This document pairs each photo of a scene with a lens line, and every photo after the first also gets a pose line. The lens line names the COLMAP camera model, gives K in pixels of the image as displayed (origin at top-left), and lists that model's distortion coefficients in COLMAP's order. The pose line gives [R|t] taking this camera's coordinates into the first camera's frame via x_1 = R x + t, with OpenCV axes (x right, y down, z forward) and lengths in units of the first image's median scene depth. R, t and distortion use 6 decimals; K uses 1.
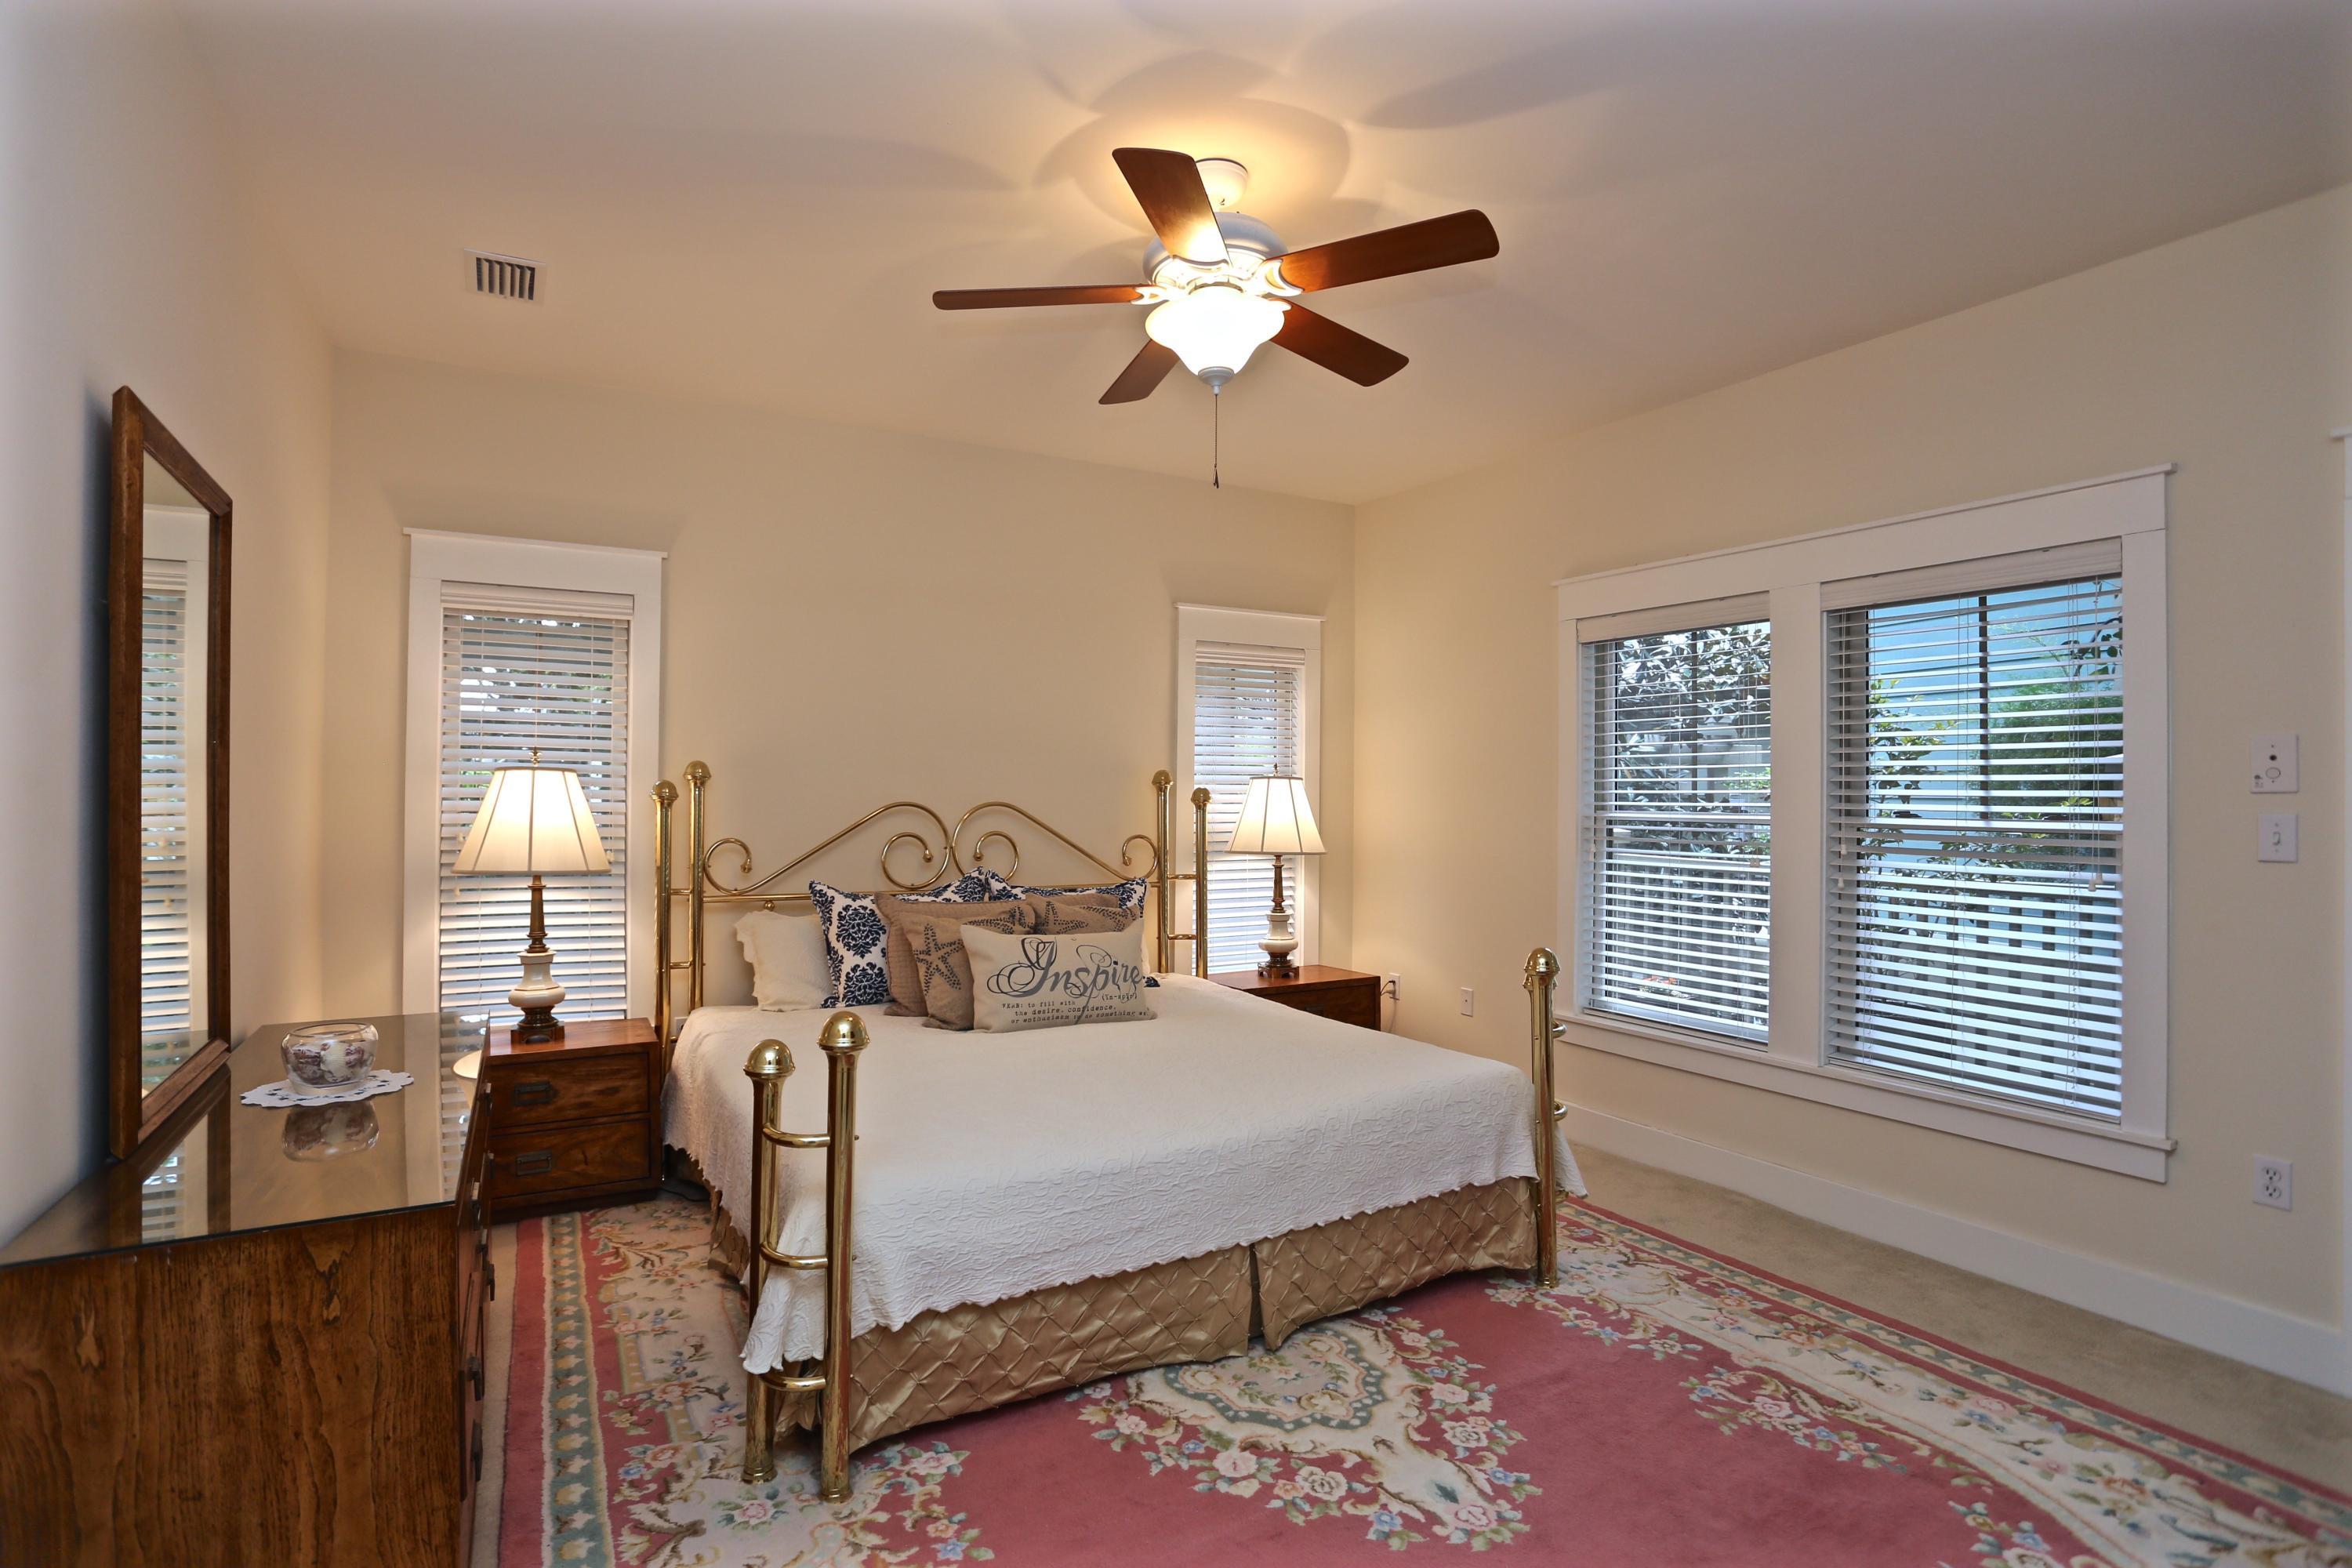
lens RADIAL K [[1152.0, 0, 1162.9], [0, 1152.0, 783.7], [0, 0, 1]] dist [-0.062713, 0.026059]
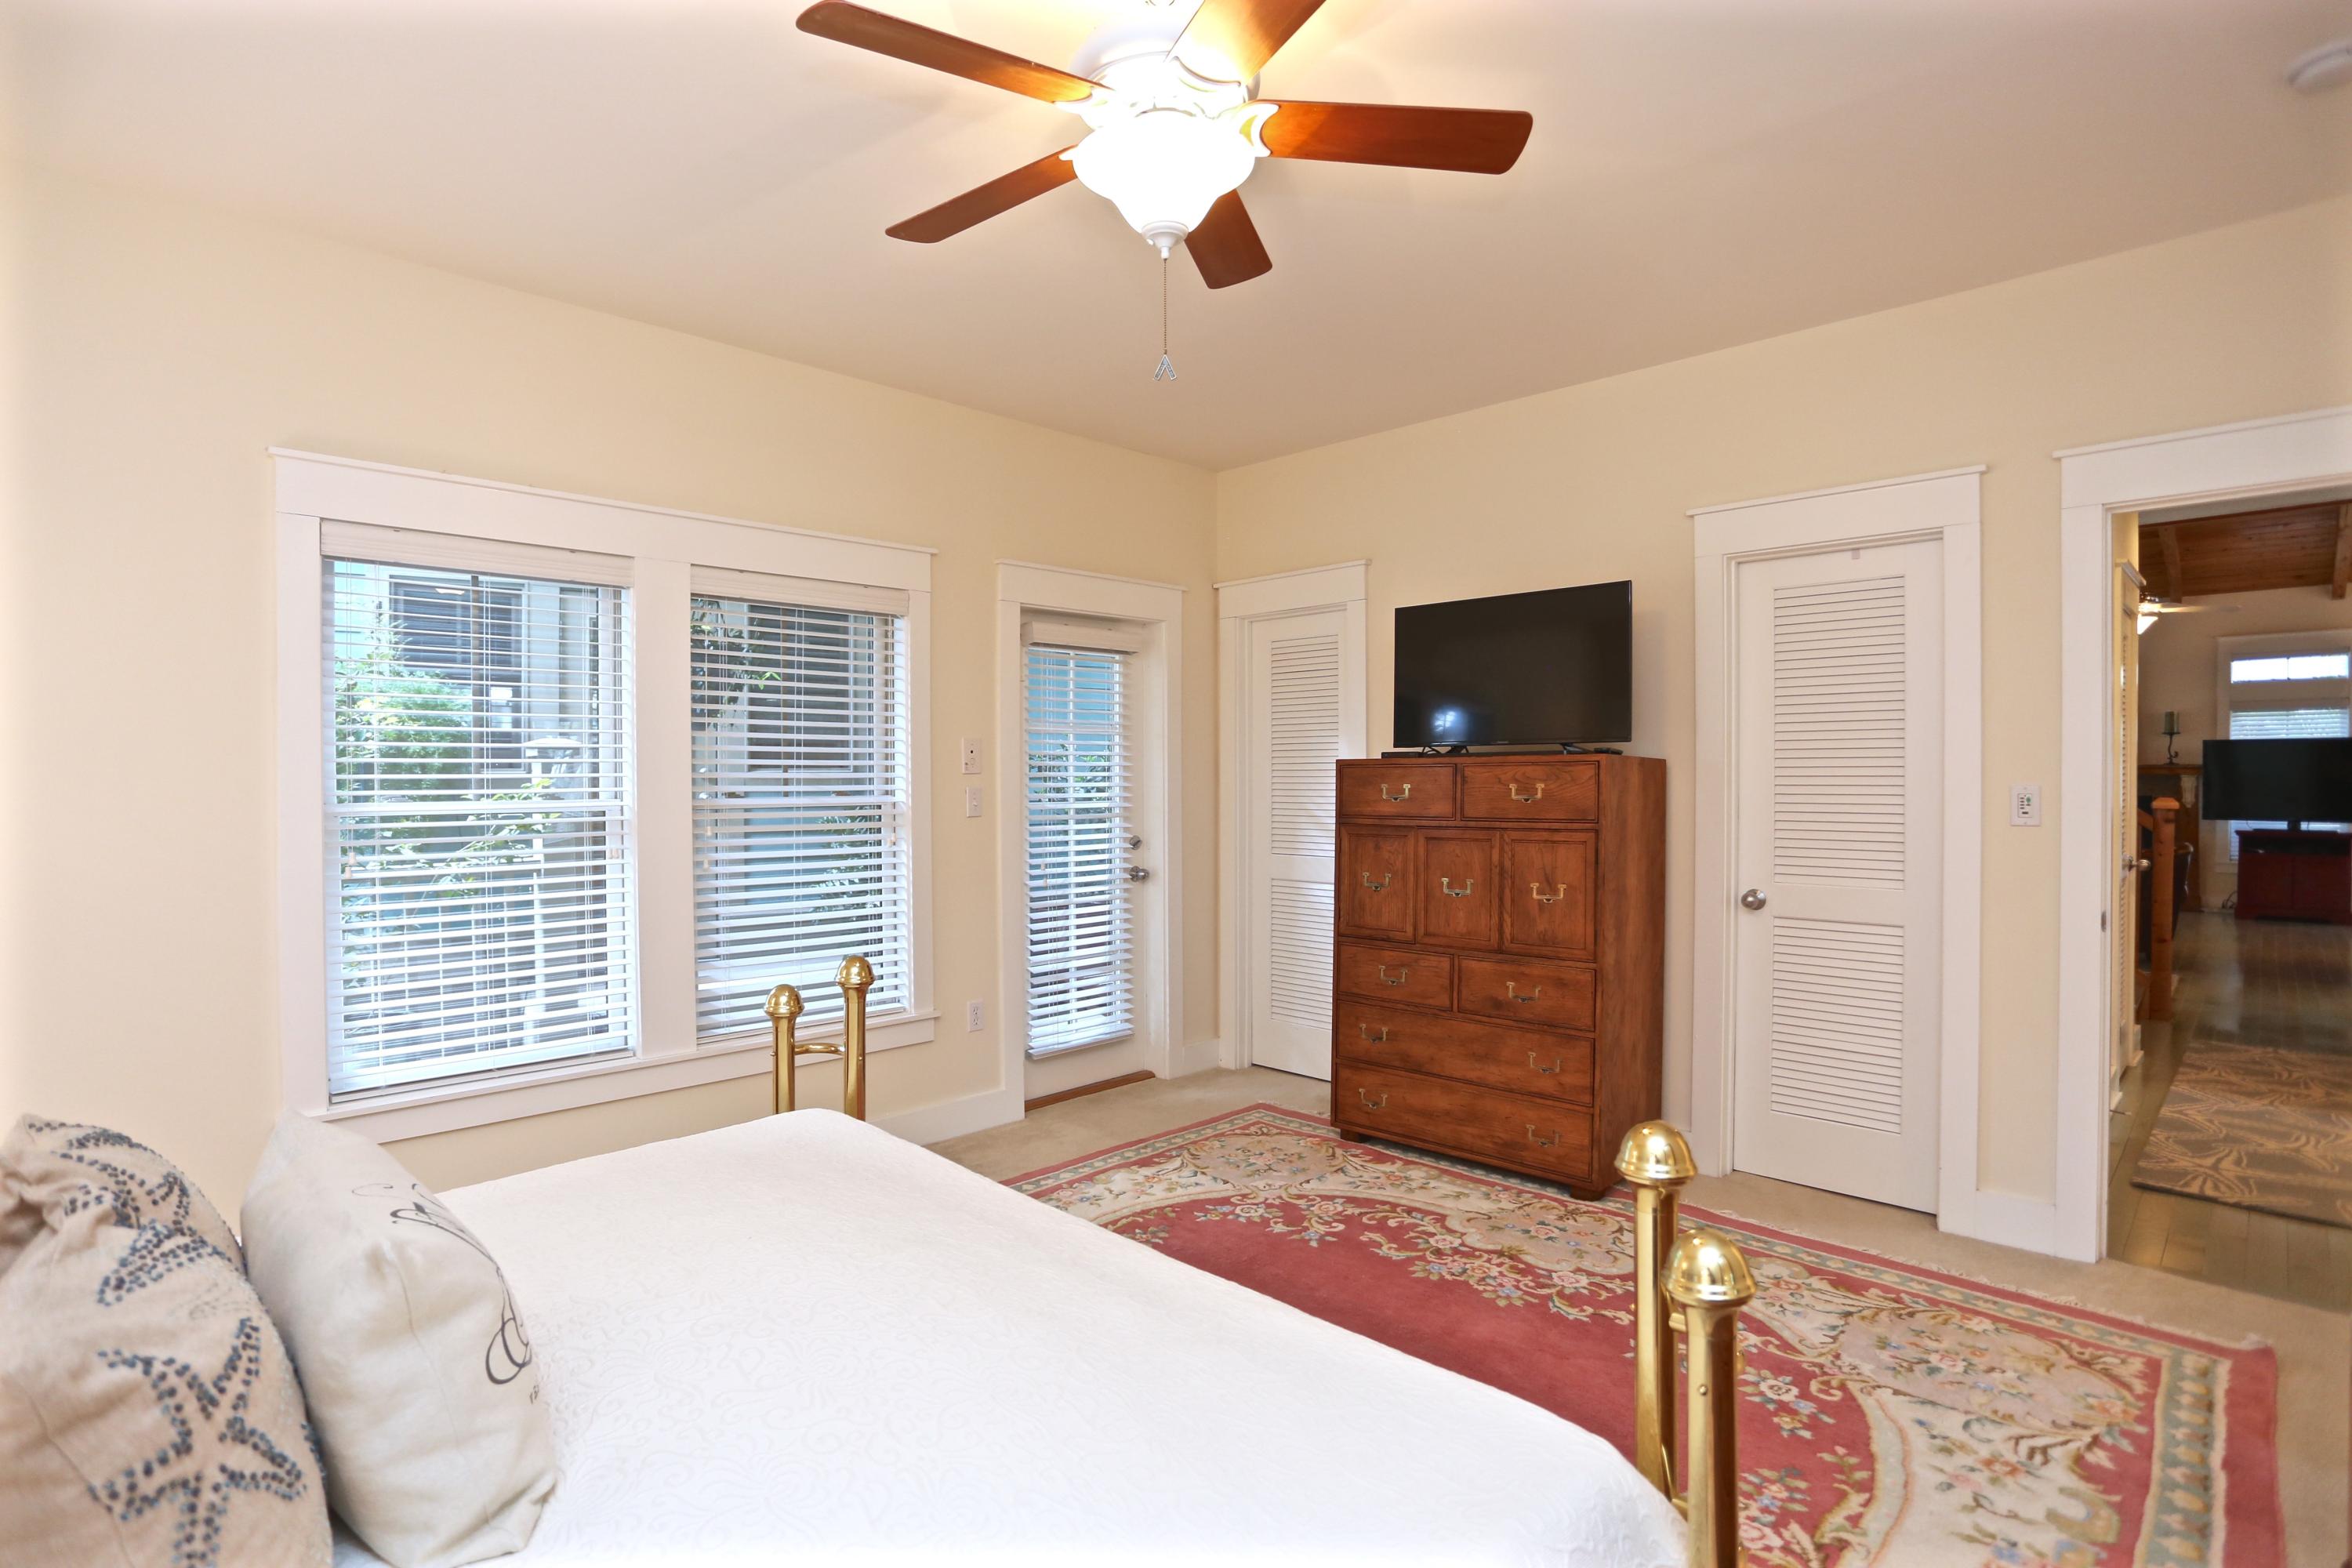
lens RADIAL K [[1149.7, 0, 1167.4], [0, 1149.7, 781.0], [0, 0, 1]] dist [-0.068029, 0.025999]
pose [[-0.268278, -0.011298, 0.963275, -0.768474], [-0.004042, 0.999936, 0.010603, -0.000205], [-0.963333, -0.001049, -0.268306, 1.345988]]
